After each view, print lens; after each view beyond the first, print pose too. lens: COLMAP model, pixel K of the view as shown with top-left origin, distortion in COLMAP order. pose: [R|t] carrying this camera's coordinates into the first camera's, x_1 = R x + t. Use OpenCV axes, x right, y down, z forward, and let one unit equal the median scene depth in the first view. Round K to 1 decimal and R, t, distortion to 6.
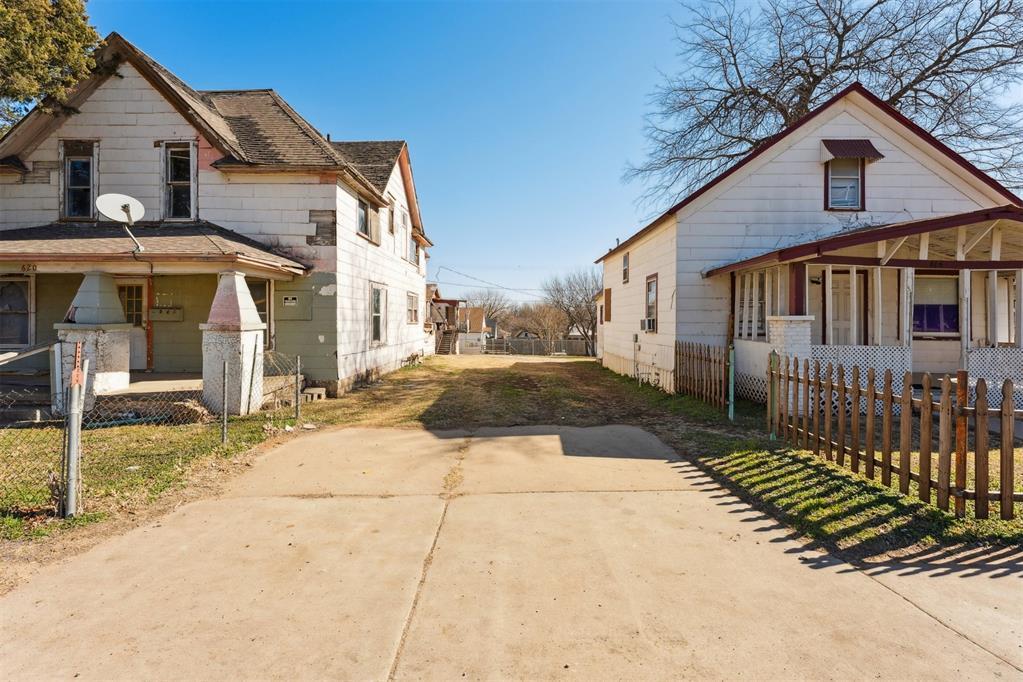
lens RADIAL K [[428.1, 0, 508.8], [0, 428.1, 328.0], [0, 0, 1]] dist [0.000079, -0.000046]
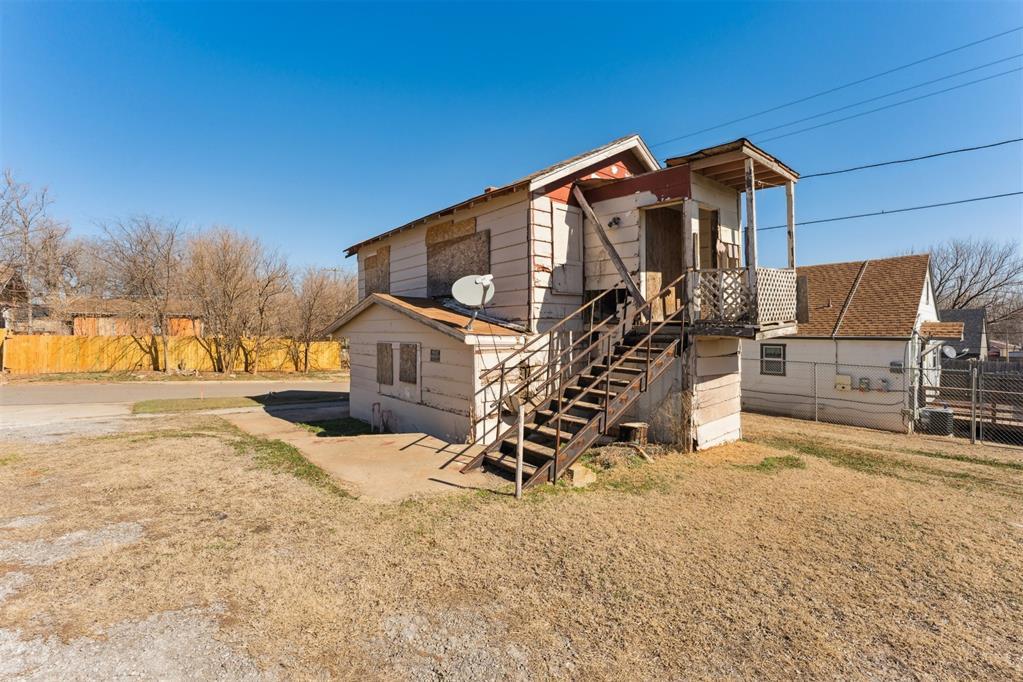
lens RADIAL K [[428.1, 0, 508.8], [0, 428.1, 328.0], [0, 0, 1]] dist [0.000079, -0.000046]
pose [[0.653224, -0.008703, -0.757115, -0.025446], [-0.005725, 0.999849, -0.016432, 0.008310], [0.757143, 0.015068, 0.653075, 0.617840]]
